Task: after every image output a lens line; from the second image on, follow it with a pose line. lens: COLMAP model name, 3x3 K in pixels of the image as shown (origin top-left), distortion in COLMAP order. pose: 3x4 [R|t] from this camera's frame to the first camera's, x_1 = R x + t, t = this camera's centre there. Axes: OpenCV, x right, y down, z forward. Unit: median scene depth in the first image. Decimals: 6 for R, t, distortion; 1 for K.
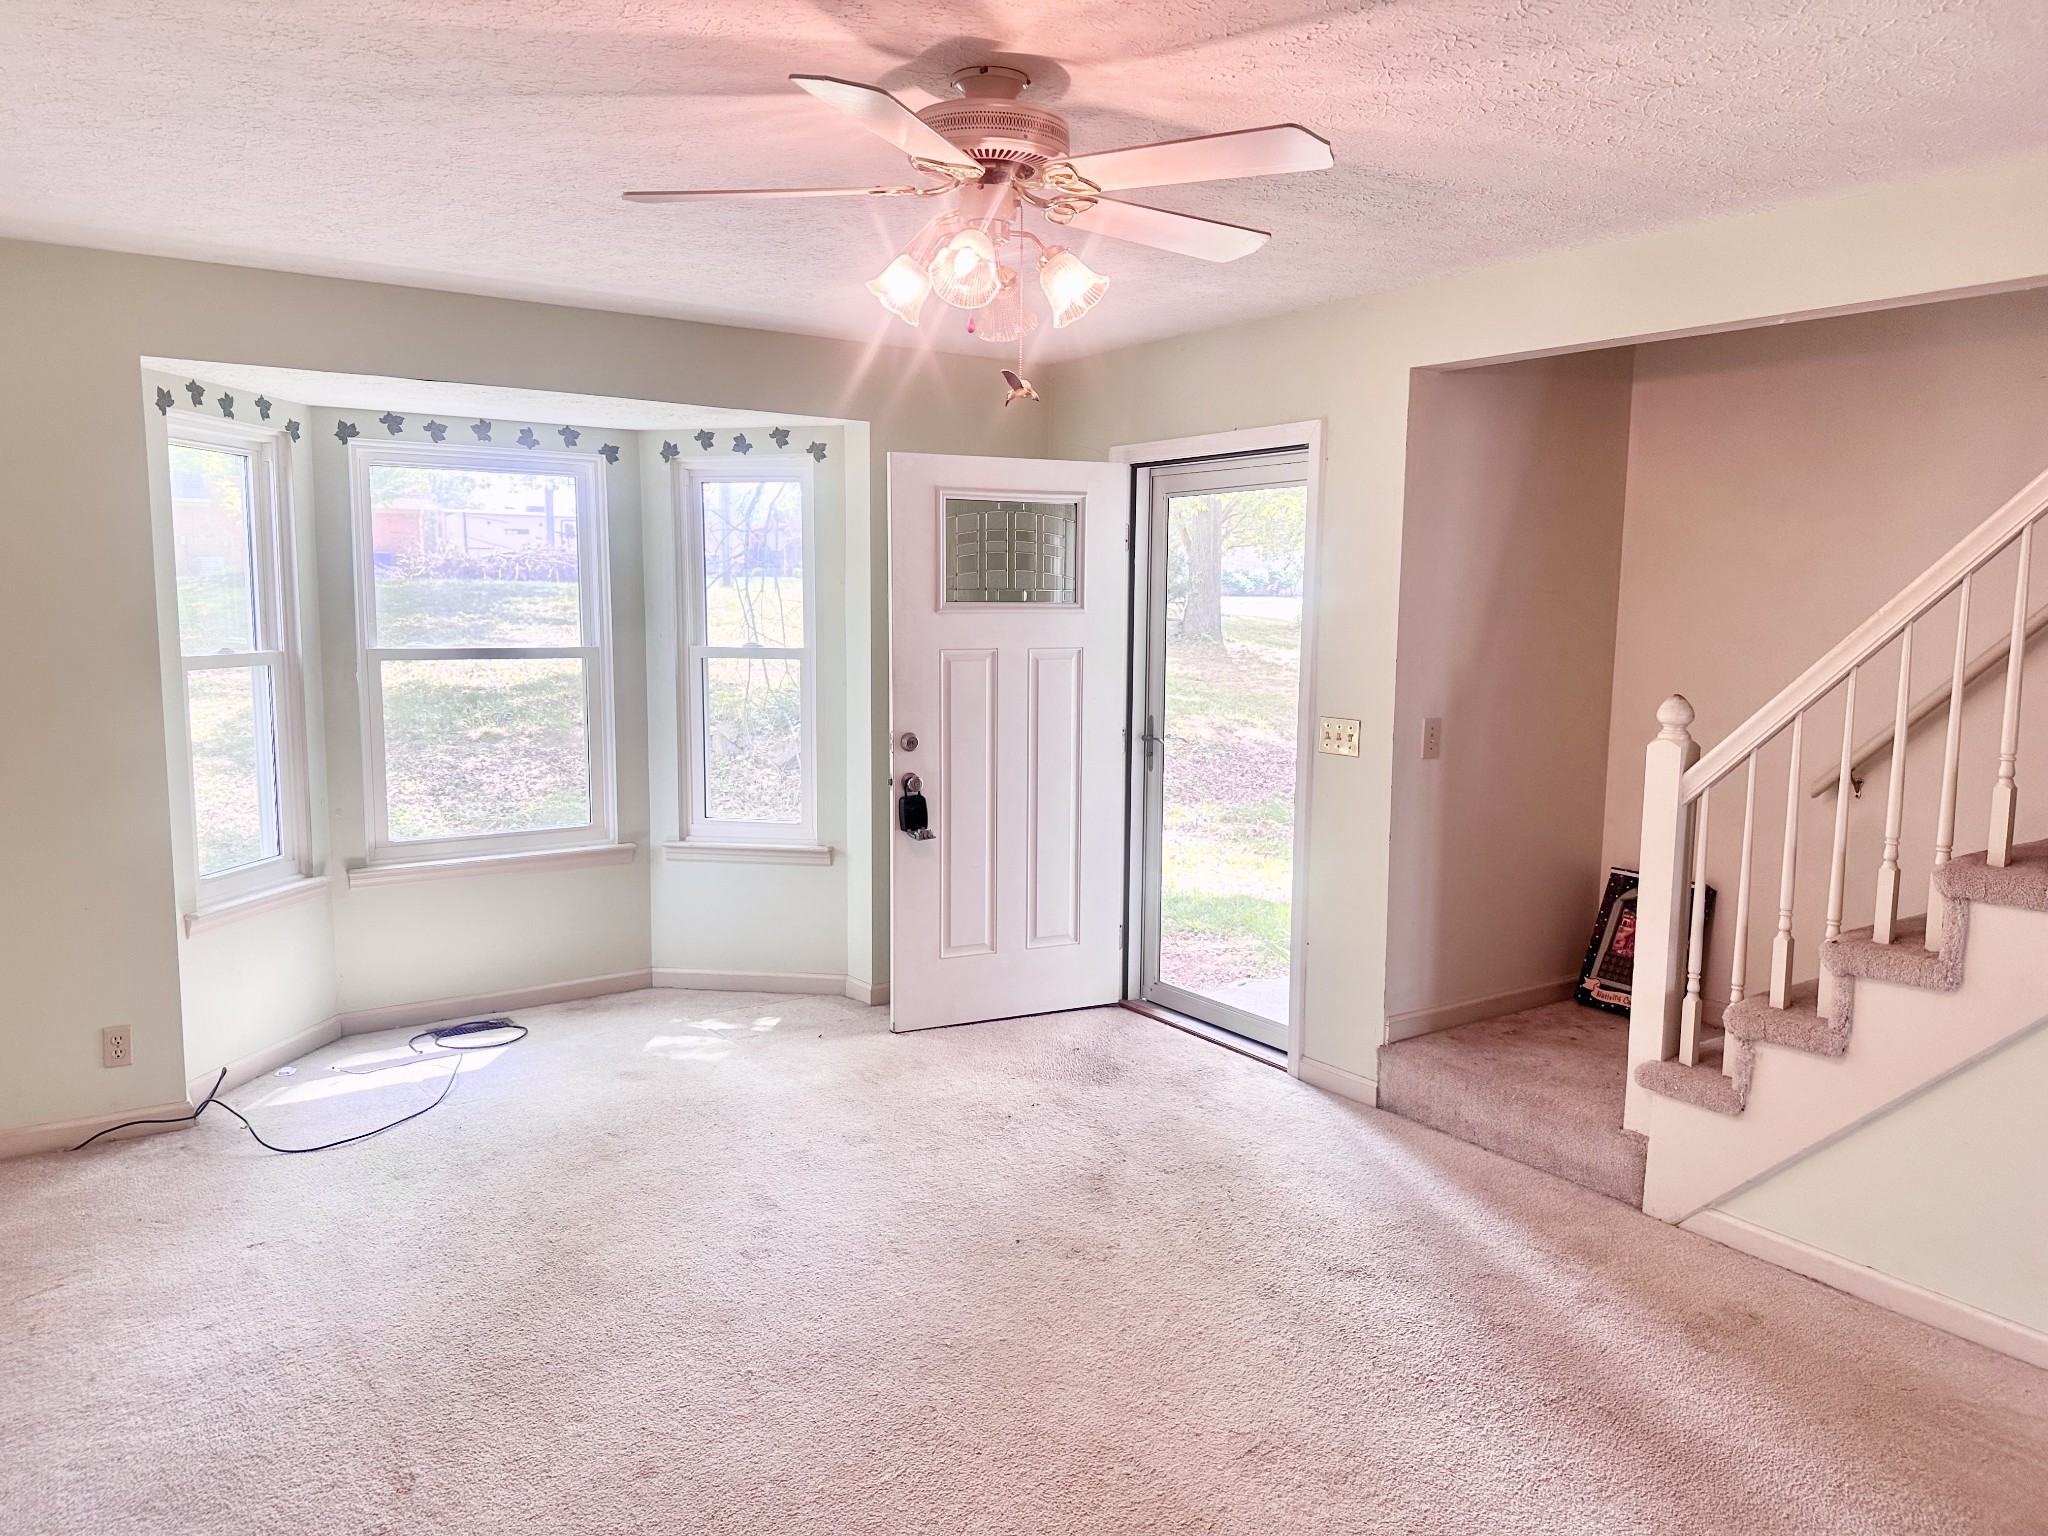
lens RADIAL K [[1454.5, 0, 1024.0], [0, 1454.5, 768.0], [0, 0, 1]] dist [0.136335, -0.189853]
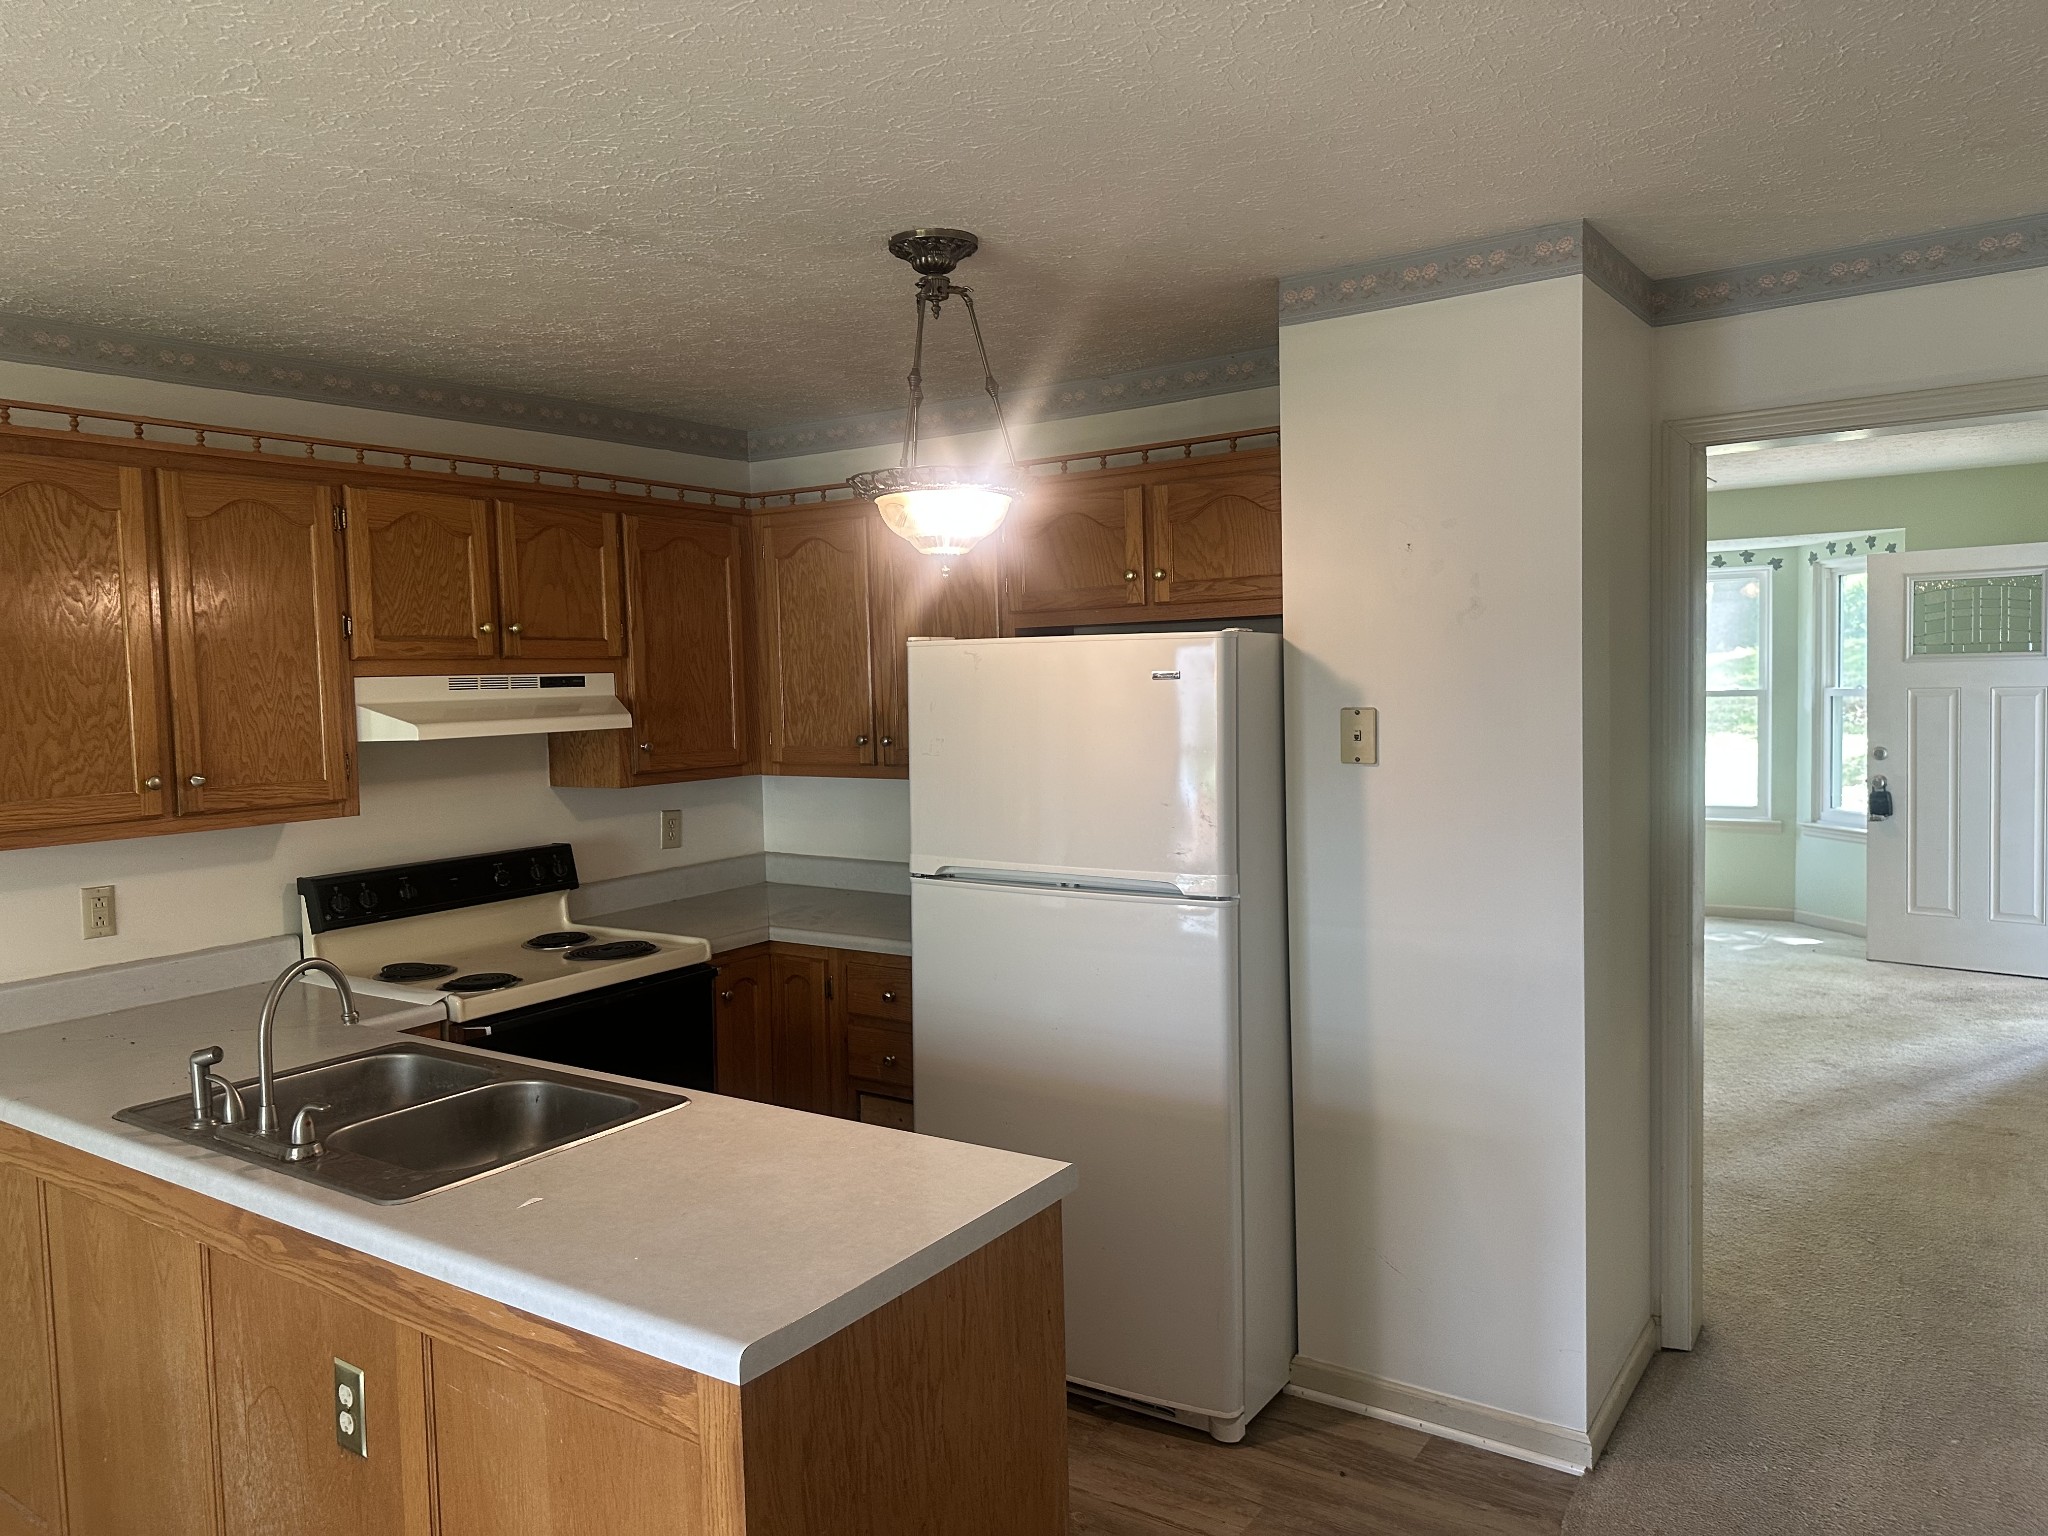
lens RADIAL K [[1443.4, 0, 1024.0], [0, 1443.4, 768.0], [0, 0, 1]] dist [0.057666, -0.056090]
pose [[0.377010, 0.045248, -0.925103, 0.852359], [-0.075277, 0.996999, 0.018087, 0.030409], [0.923145, 0.062820, 0.379285, -0.289264]]
